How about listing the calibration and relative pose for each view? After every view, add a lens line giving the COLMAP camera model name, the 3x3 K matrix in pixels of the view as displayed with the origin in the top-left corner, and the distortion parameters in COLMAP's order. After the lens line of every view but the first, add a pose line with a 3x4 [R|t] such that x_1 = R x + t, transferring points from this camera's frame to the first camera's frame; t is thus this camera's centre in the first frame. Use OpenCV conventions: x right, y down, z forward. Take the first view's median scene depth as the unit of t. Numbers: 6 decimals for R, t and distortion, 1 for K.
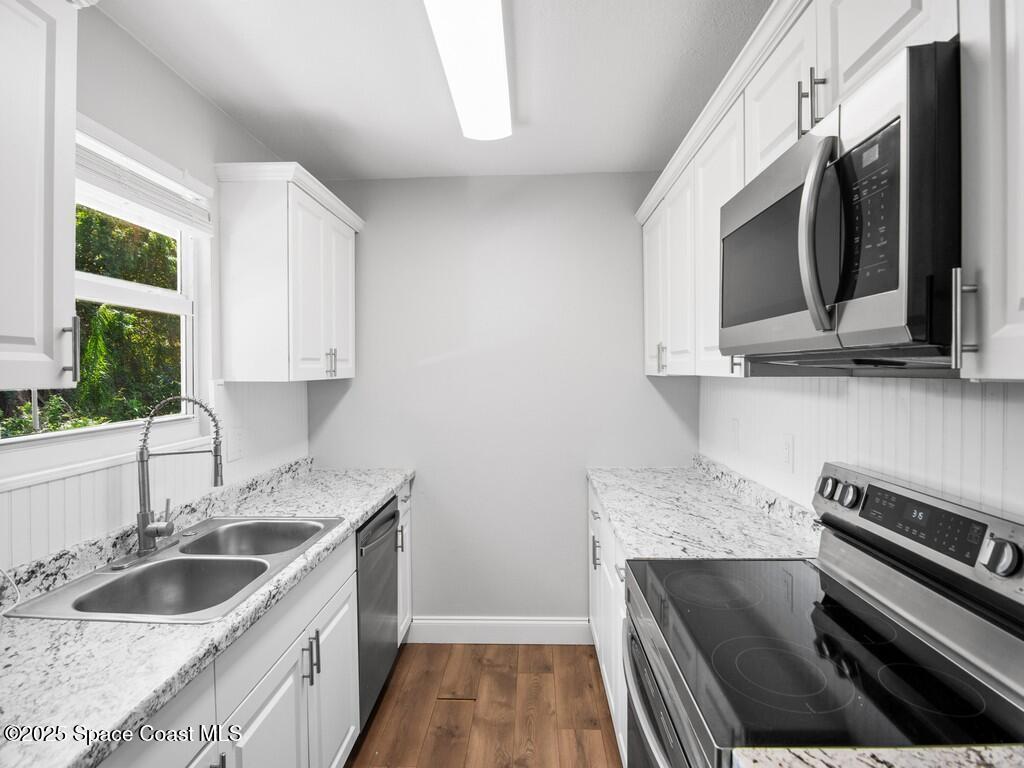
lens RADIAL K [[502.4, 0, 512.0], [0, 502.4, 384.0], [0, 0, 1]] dist [0.000189, -0.013458]
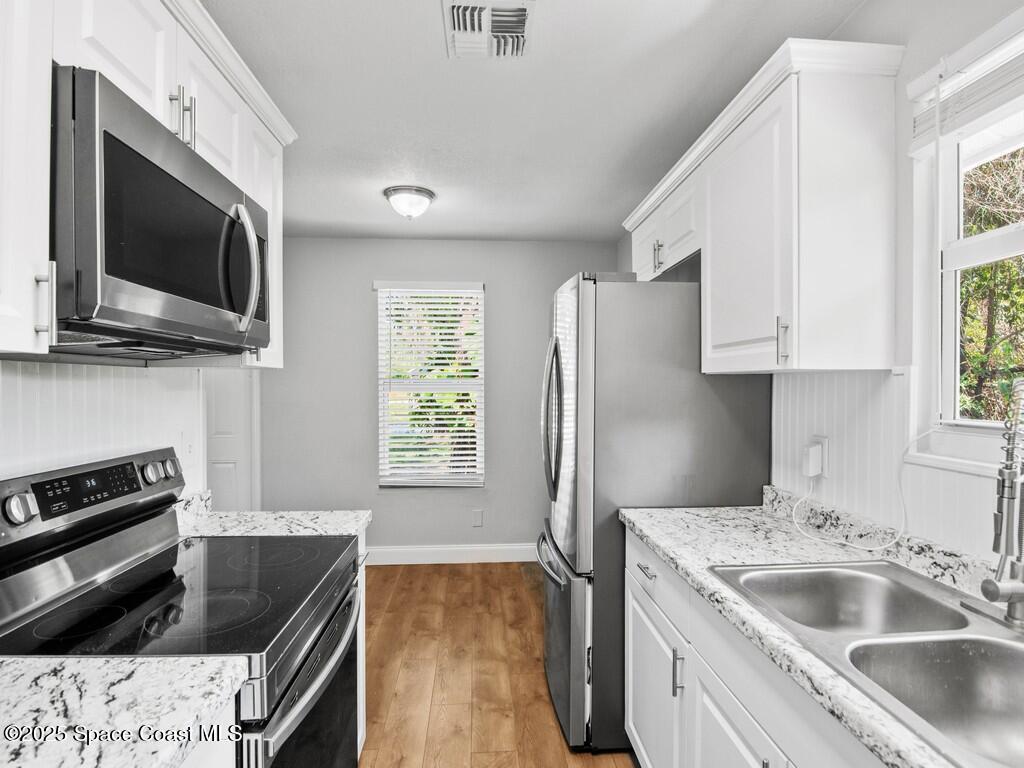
lens RADIAL K [[502.4, 0, 512.0], [0, 502.4, 384.0], [0, 0, 1]] dist [0.000189, -0.013458]
pose [[-0.995052, 0.000977, -0.099347, -0.011611], [-0.001395, 0.999716, 0.023811, 0.011518], [0.099342, 0.023831, -0.994768, 1.864261]]
